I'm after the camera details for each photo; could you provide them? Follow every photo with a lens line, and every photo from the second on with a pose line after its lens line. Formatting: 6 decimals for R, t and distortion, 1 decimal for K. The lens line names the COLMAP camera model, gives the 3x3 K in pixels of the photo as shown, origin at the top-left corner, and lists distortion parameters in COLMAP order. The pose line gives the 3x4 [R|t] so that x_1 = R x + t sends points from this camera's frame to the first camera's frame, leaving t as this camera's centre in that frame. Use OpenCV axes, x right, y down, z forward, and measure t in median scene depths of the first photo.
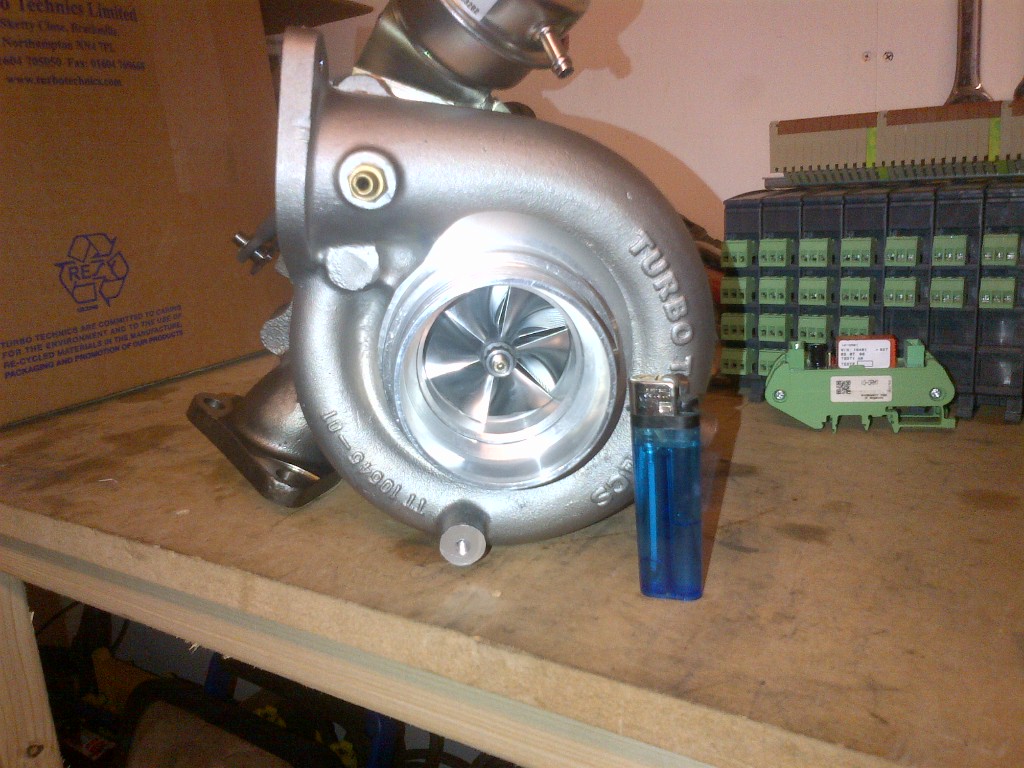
lens RADIAL K [[921.9, 0, 512.0], [0, 921.9, 384.0], [0, 0, 1]] dist [0.041072, -0.014943]
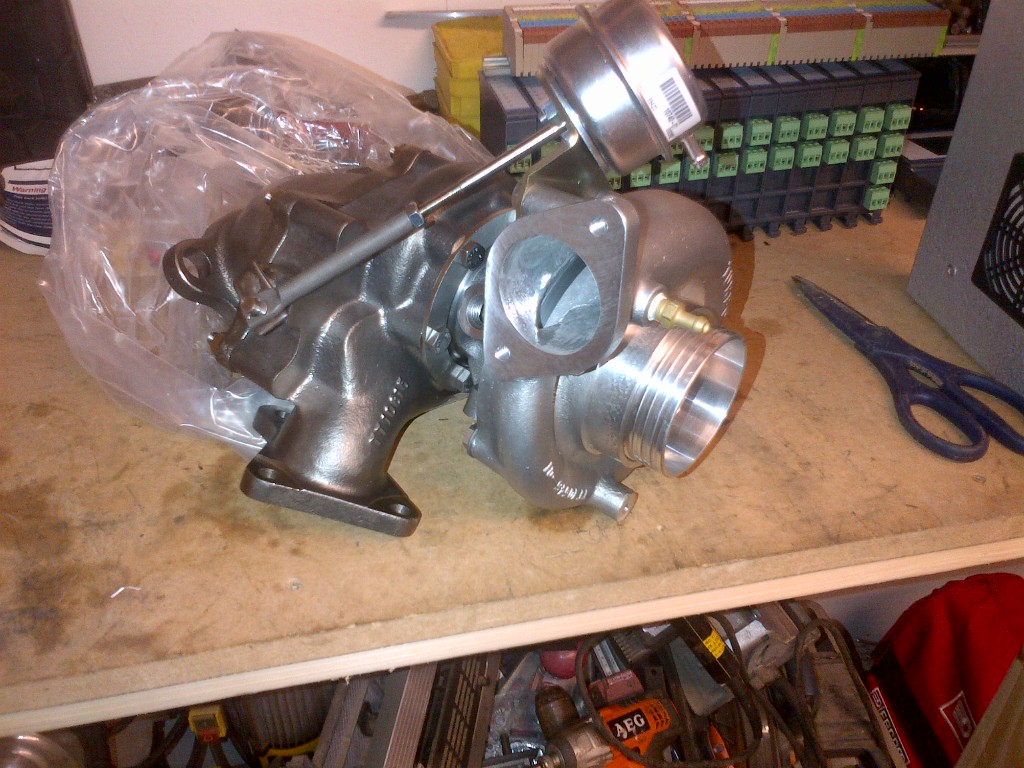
lens RADIAL K [[921.9, 0, 512.0], [0, 921.9, 384.0], [0, 0, 1]] dist [0.041072, -0.014943]
pose [[0.682152, -0.360196, 0.636339, -0.697892], [0.120981, 0.913858, 0.387592, -0.383924], [-0.721132, -0.187412, 0.666967, 0.196061]]
